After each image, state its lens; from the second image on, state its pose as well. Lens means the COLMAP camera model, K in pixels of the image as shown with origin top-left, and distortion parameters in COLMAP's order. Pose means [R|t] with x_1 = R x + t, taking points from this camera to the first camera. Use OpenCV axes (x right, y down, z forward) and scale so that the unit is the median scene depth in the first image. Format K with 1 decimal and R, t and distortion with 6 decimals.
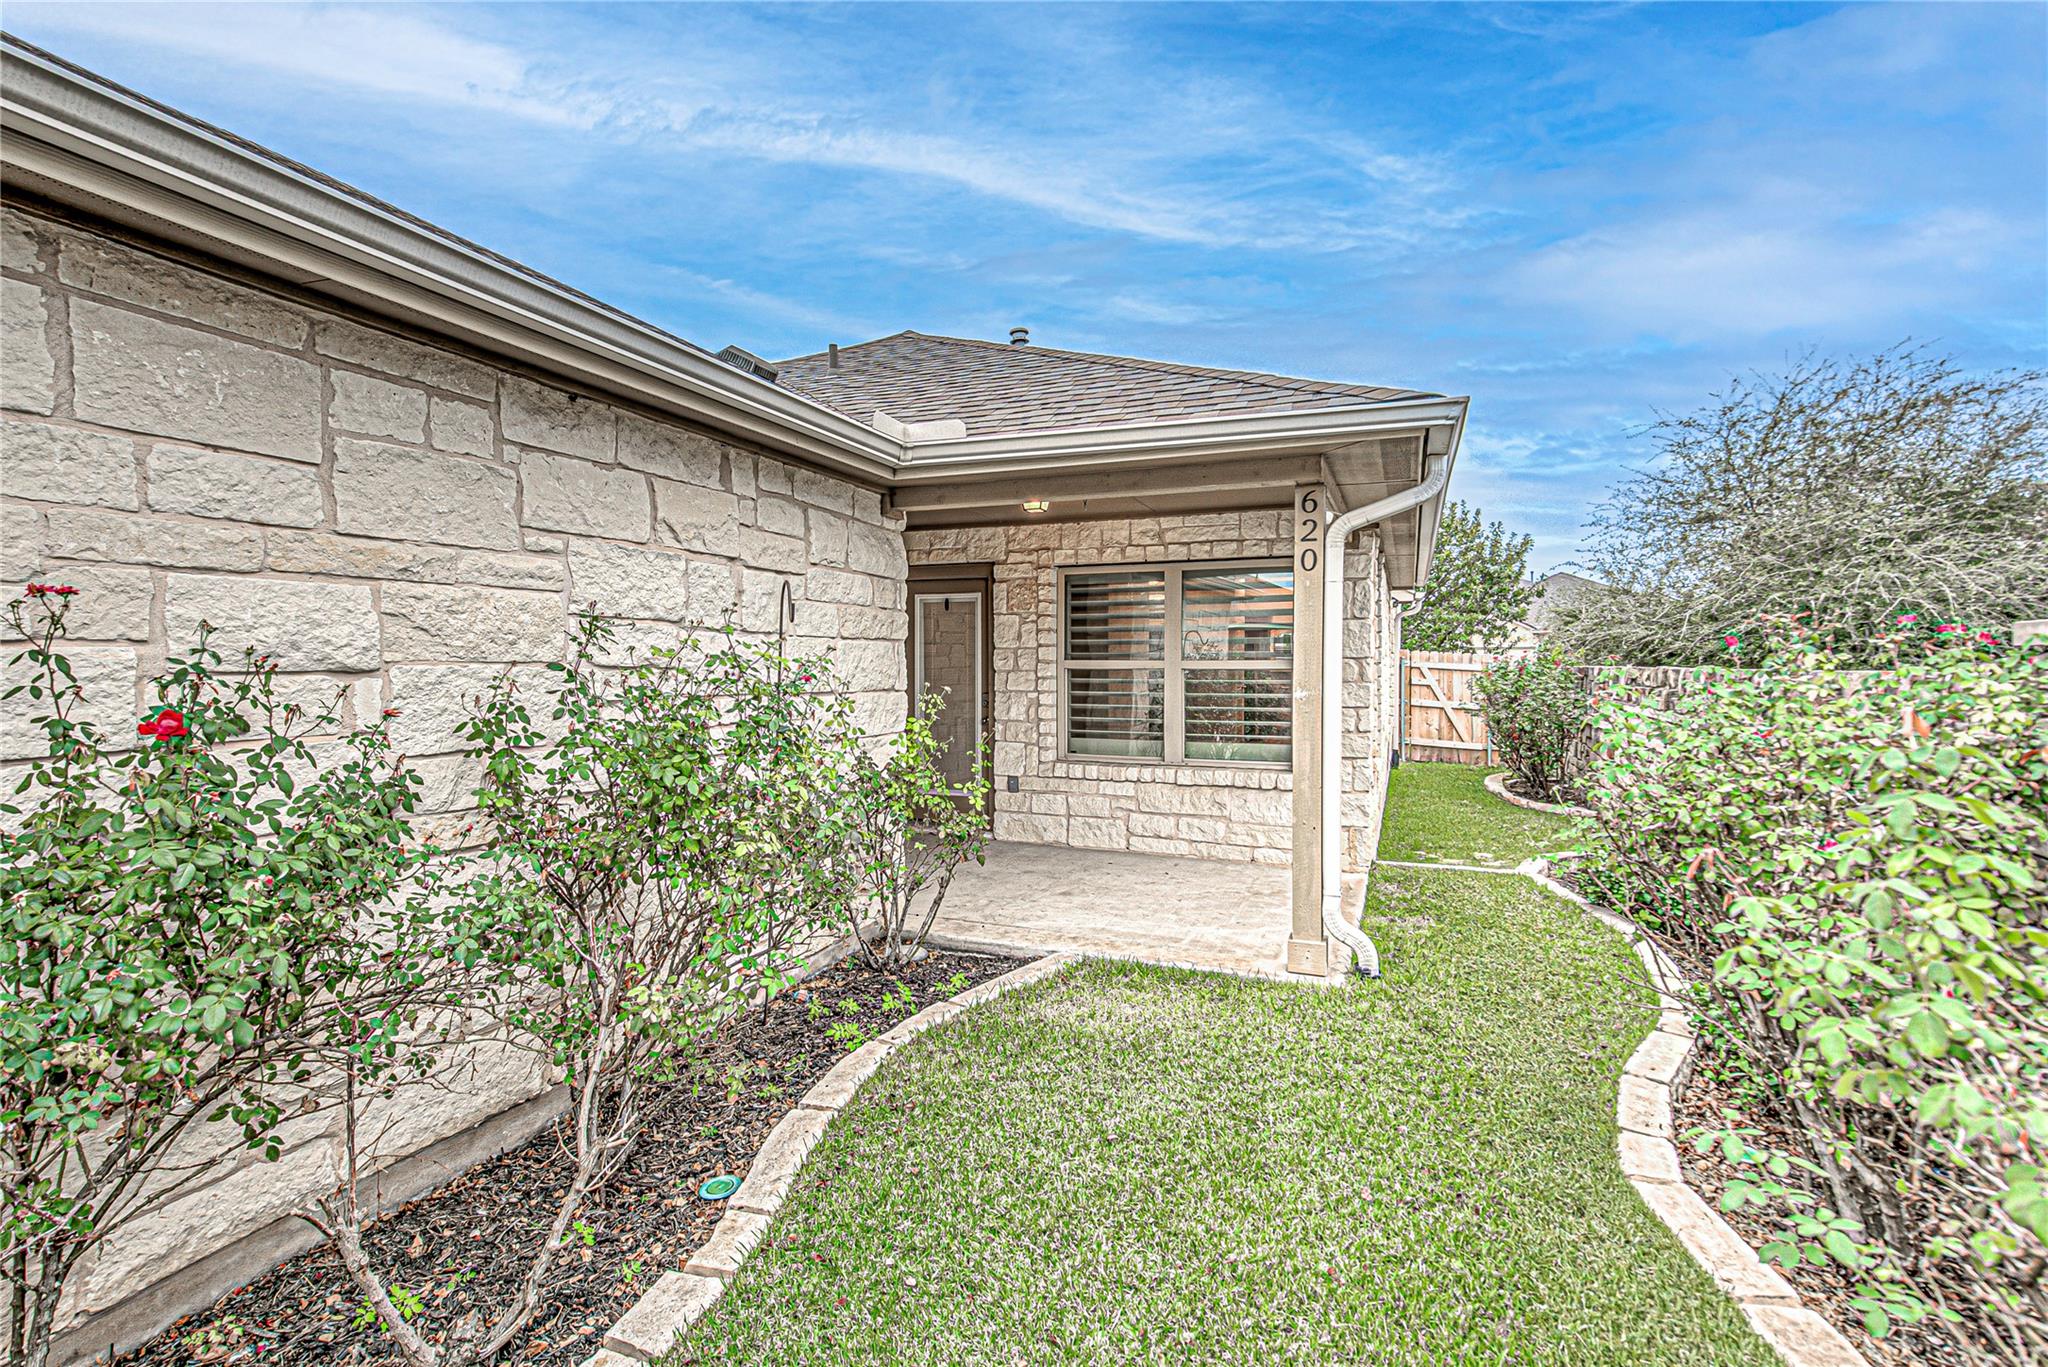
lens RADIAL K [[971.6, 0, 1024.1], [0, 971.6, 679.3], [0, 0, 1]] dist [0.006499, -0.003110]
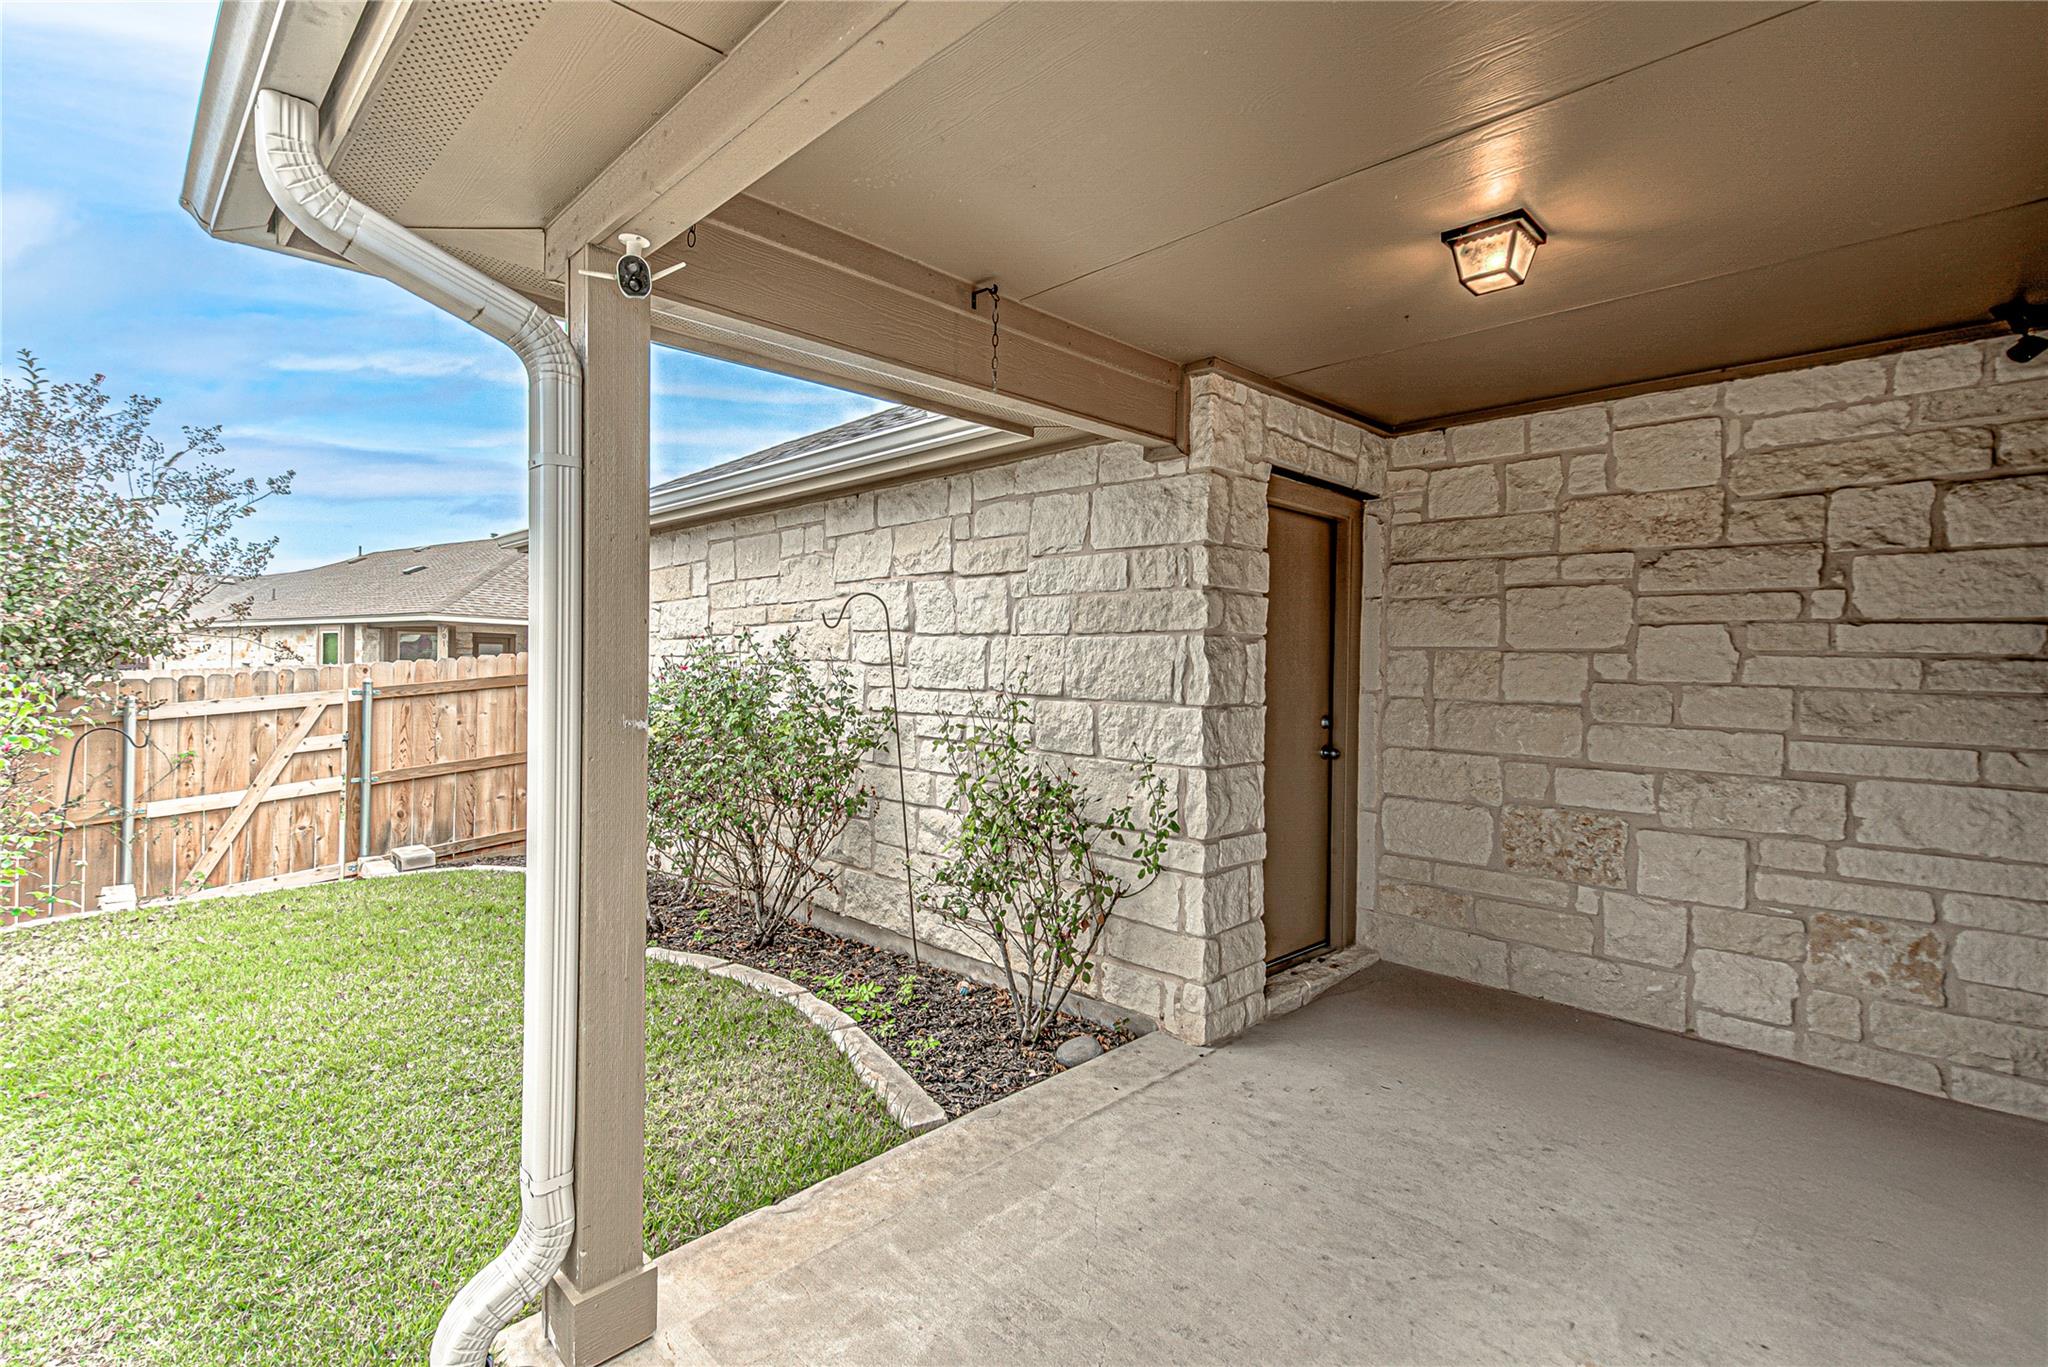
lens RADIAL K [[971.6, 0, 1028.3], [0, 971.6, 685.4], [0, 0, 1]] dist [0.006499, -0.003110]
pose [[-0.418179, -0.000120, -0.908364, 0.693552], [-0.038273, 0.999114, 0.017488, -0.012667], [0.907558, 0.042079, -0.417814, 1.534236]]
